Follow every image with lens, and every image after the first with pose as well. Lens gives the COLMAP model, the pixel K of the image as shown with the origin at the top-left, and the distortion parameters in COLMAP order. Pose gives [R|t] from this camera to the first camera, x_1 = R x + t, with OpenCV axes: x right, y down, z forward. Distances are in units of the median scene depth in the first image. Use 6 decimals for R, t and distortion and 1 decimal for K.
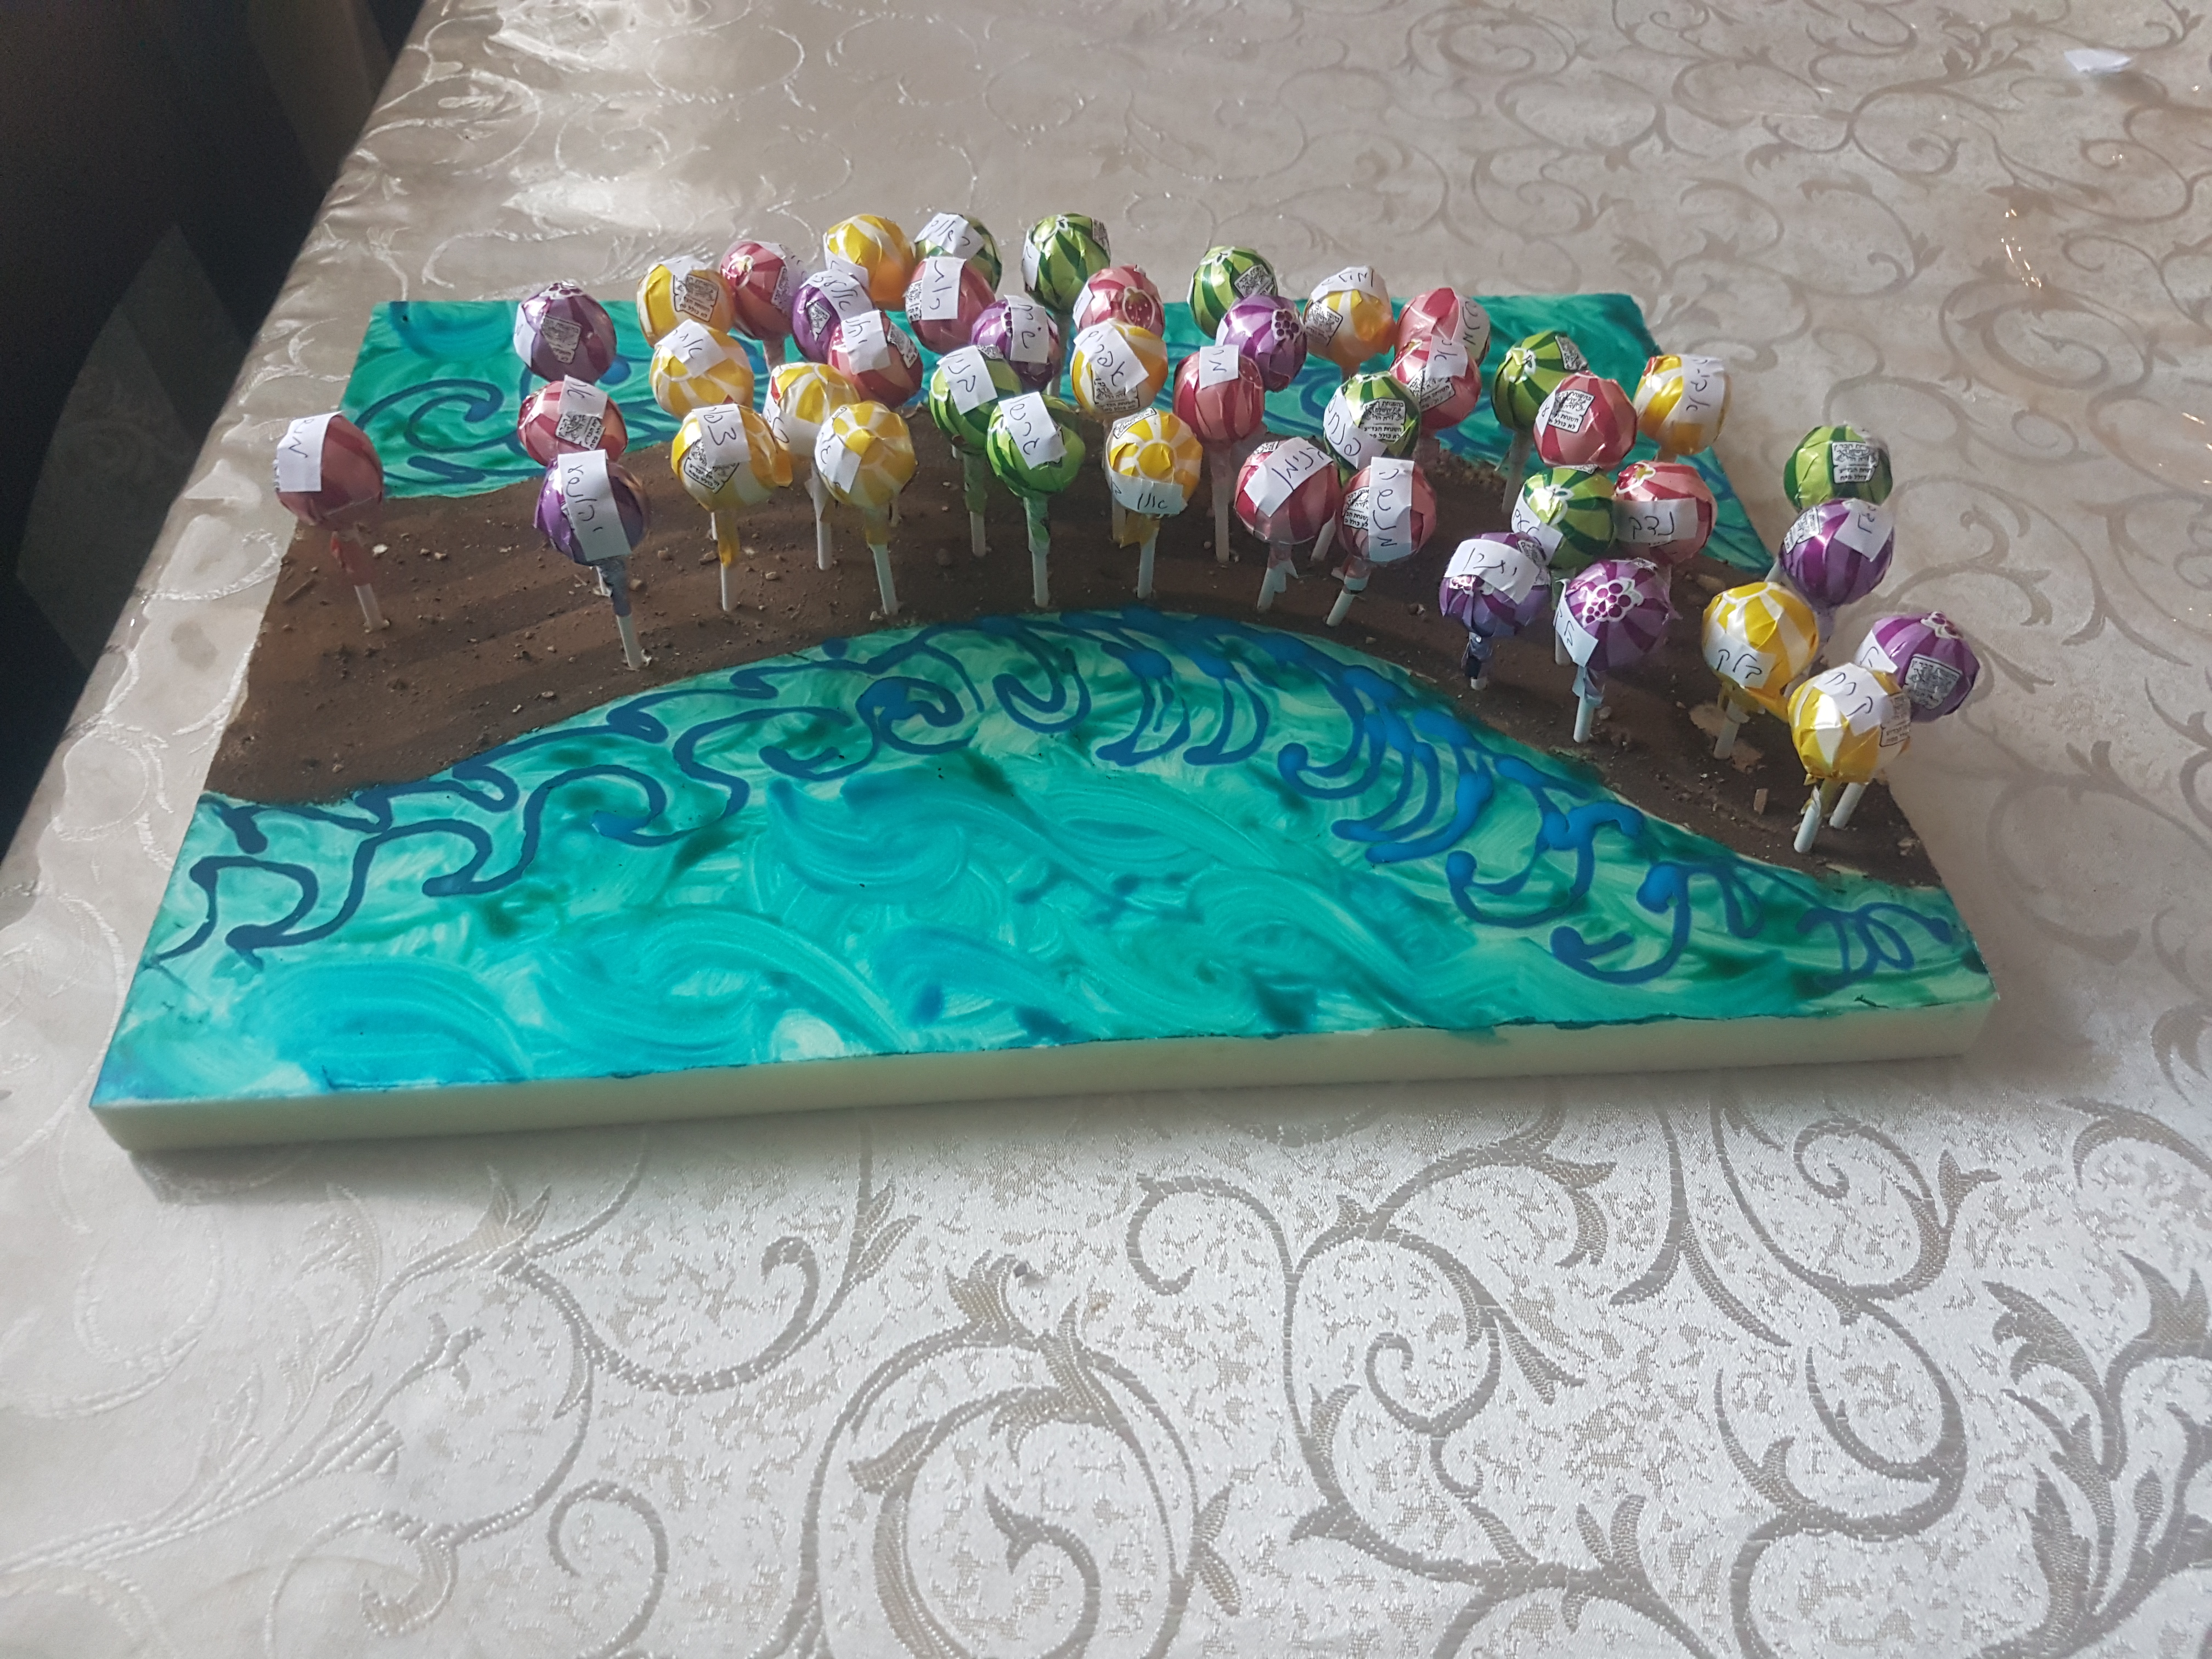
lens RADIAL K [[1797.0, 0, 1106.0], [0, 1797.0, 829.5], [0, 0, 1]] dist [0.286905, -0.724450]
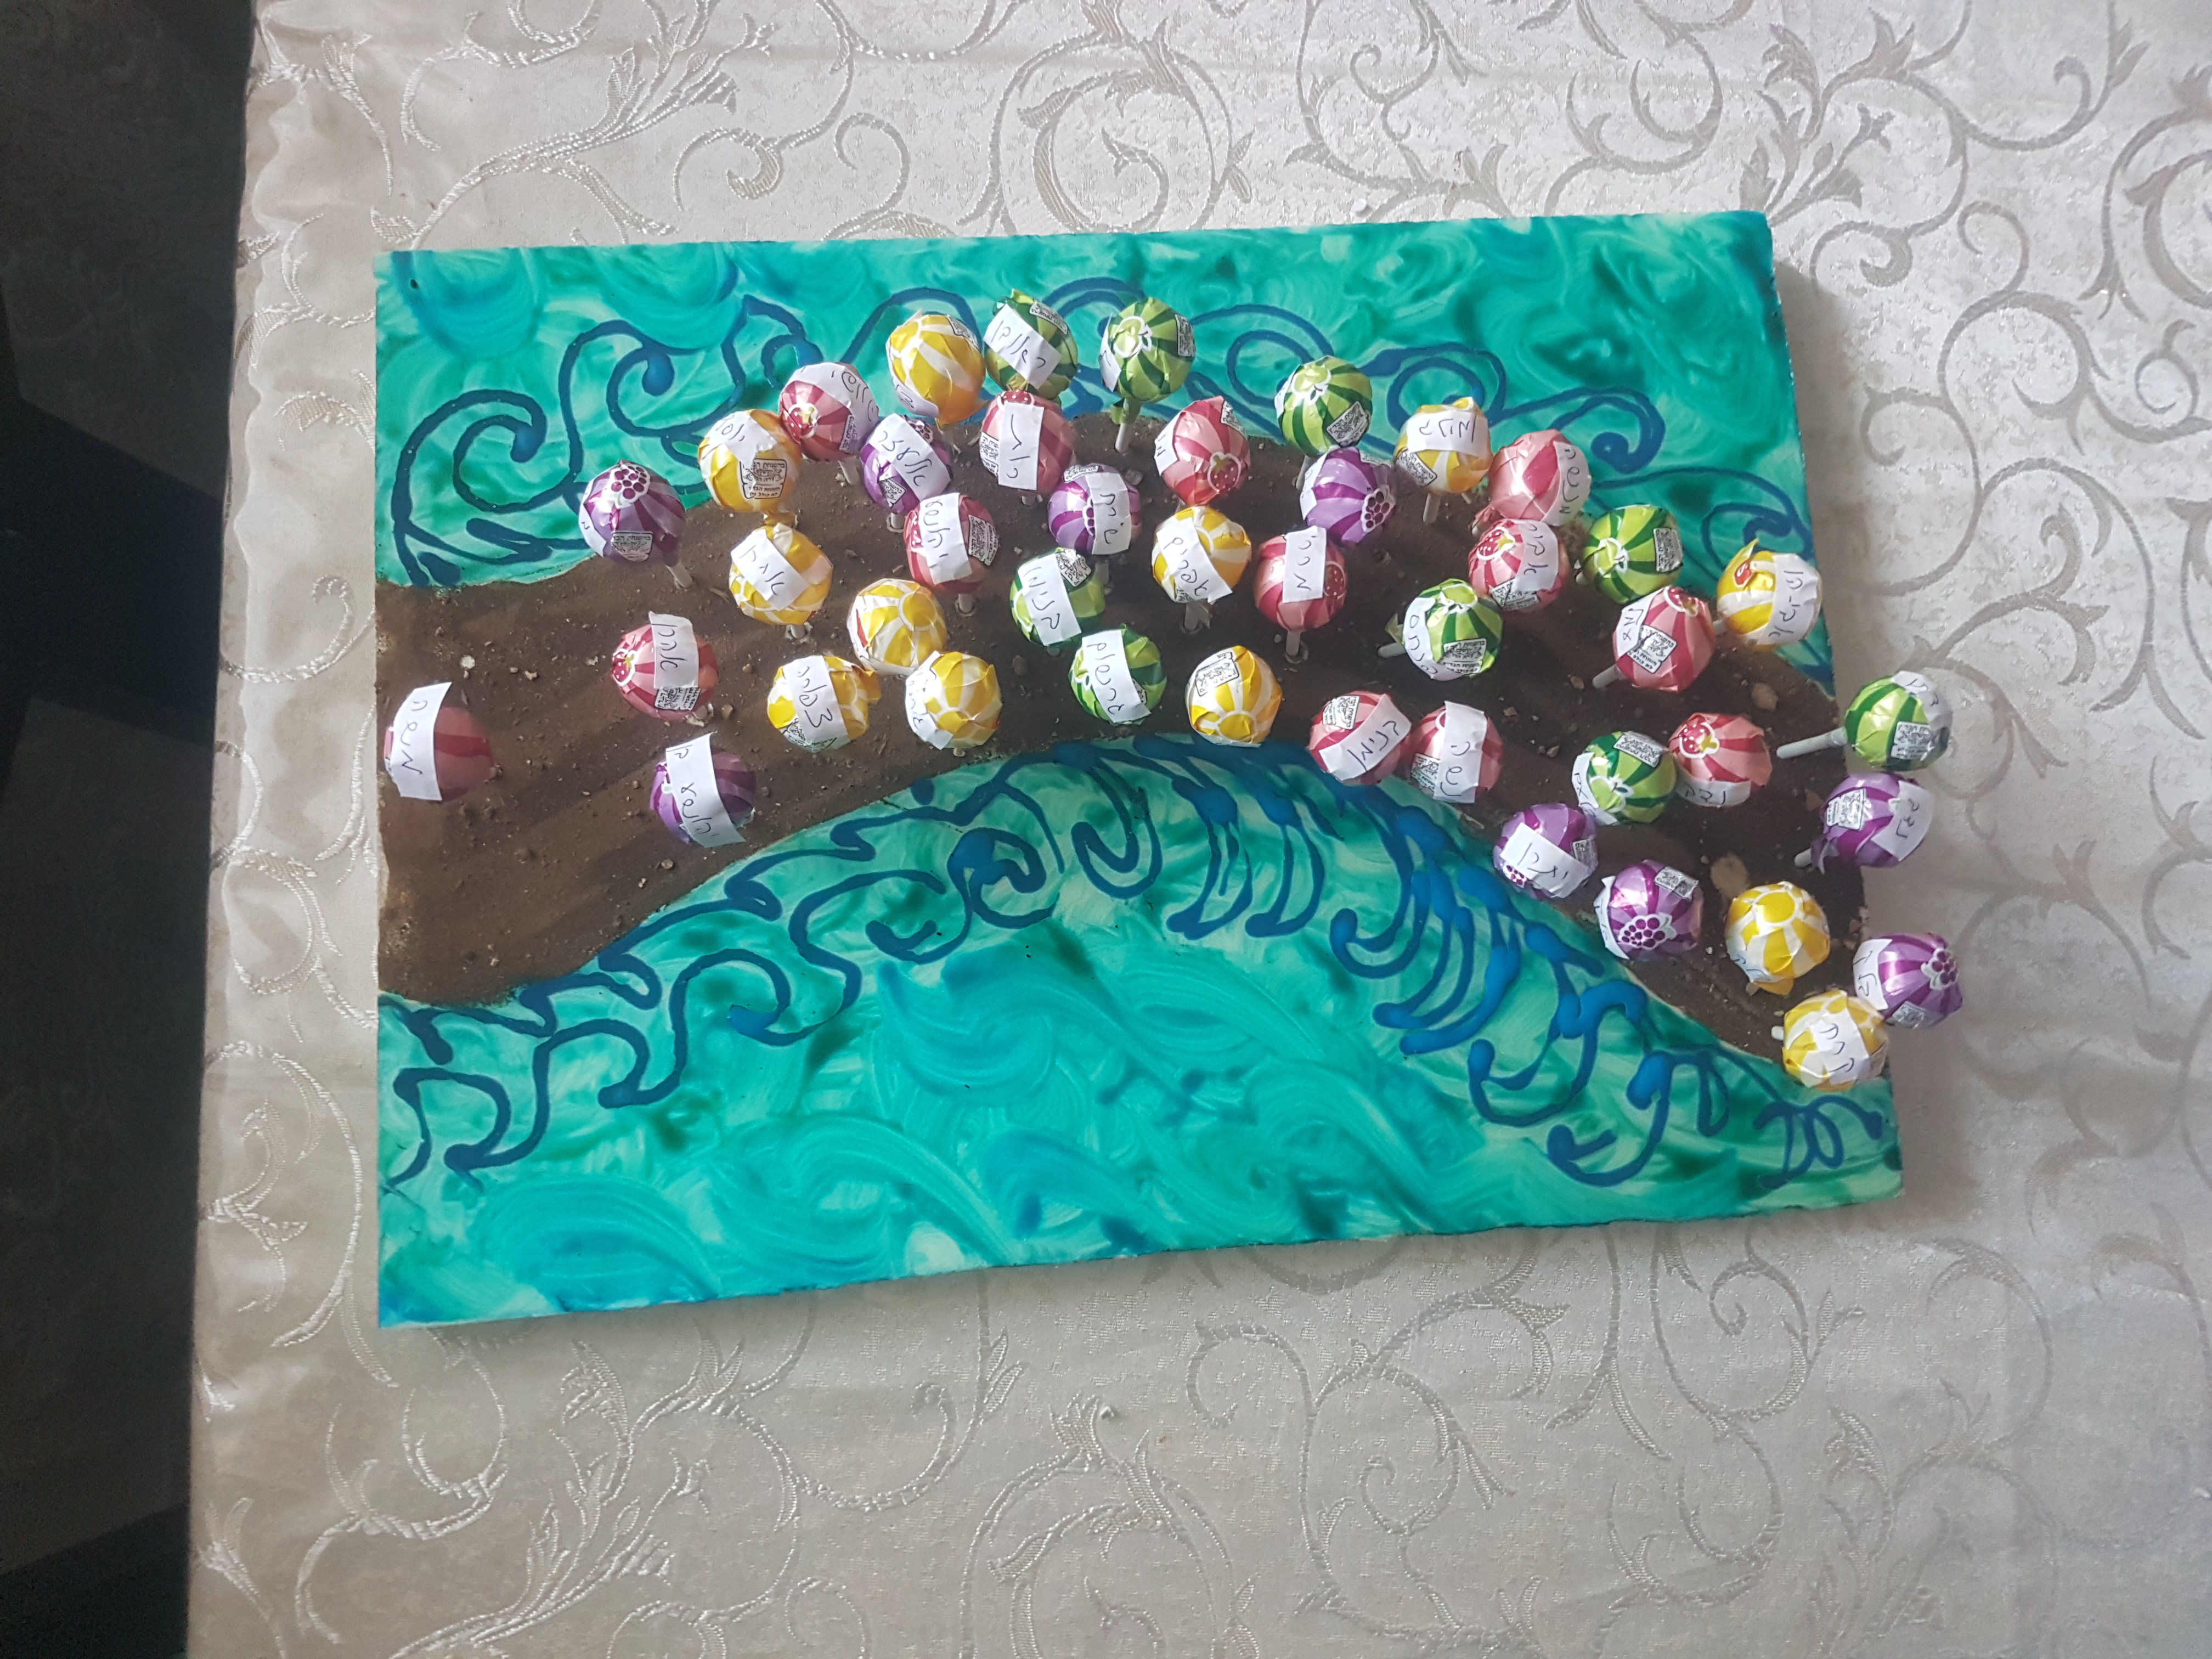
lens RADIAL K [[1797.0, 0, 1106.0], [0, 1797.0, 829.5], [0, 0, 1]] dist [0.286905, -0.724450]
pose [[0.999834, 0.012823, 0.012943, -0.060390], [-0.017915, 0.821249, 0.570288, -0.751174], [-0.003317, -0.570425, 0.821343, 0.126556]]
